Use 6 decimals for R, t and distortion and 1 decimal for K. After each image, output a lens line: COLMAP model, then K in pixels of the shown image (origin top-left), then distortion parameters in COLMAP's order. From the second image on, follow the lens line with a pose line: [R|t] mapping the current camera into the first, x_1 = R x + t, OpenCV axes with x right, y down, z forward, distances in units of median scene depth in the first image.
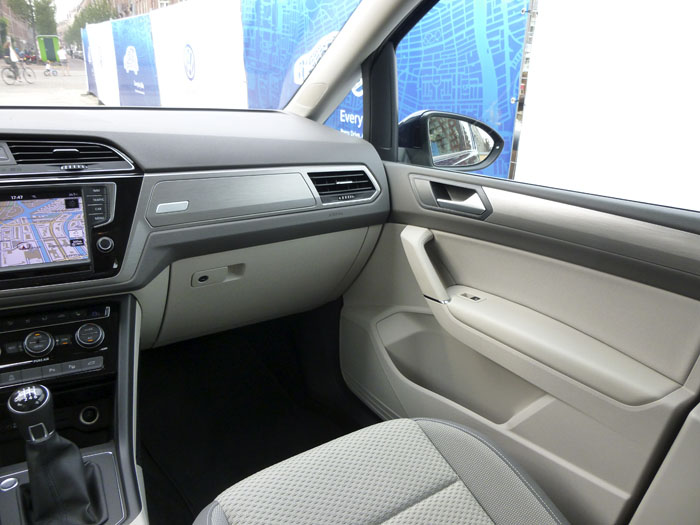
lens RADIAL K [[535.6, 0, 354.7], [0, 535.6, 272.9], [0, 0, 1]] dist [-0.037889, -0.002252]
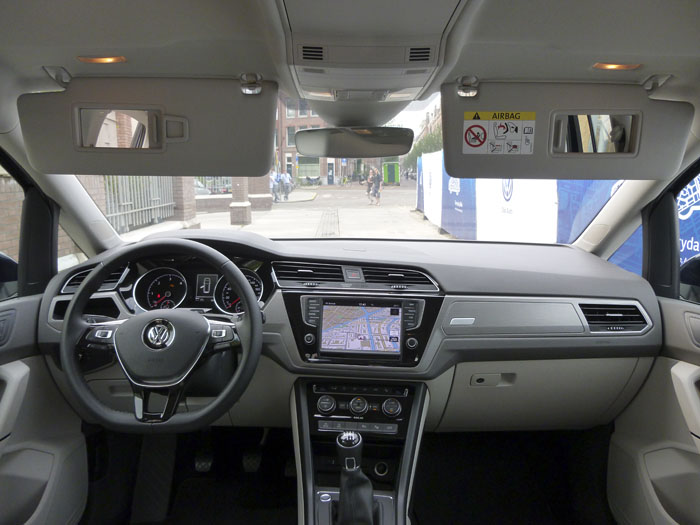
lens RADIAL K [[535.6, 0, 348.7], [0, 535.6, 264.0], [0, 0, 1]] dist [-0.037889, -0.002252]
pose [[0.841468, 0.048491, -0.538127, 0.108243], [-0.165091, 0.971408, -0.170618, 0.008920], [0.514467, 0.232410, 0.825414, -0.232444]]
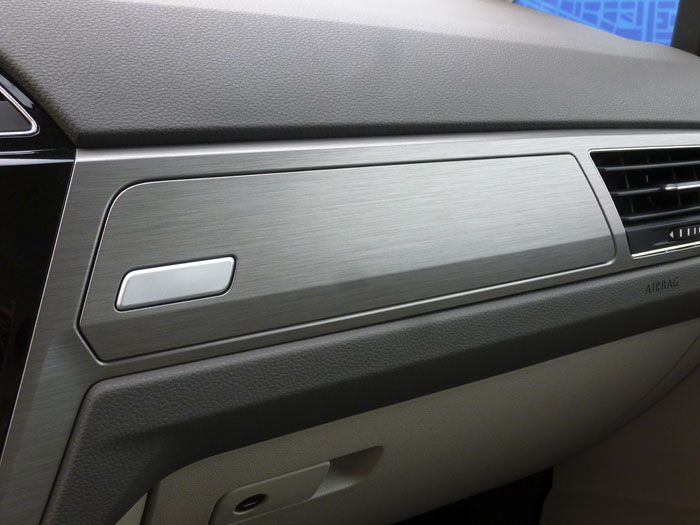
lens RADIAL K [[886.6, 0, 351.0], [0, 886.6, 263.7], [0, 0, 1]] dist [-0.085138, 0.000000]
pose [[0.999723, 0.018768, -0.014210, -0.217101], [-0.019351, 0.998929, -0.042032, -0.098992], [0.013406, 0.042295, 0.999015, 0.491293]]
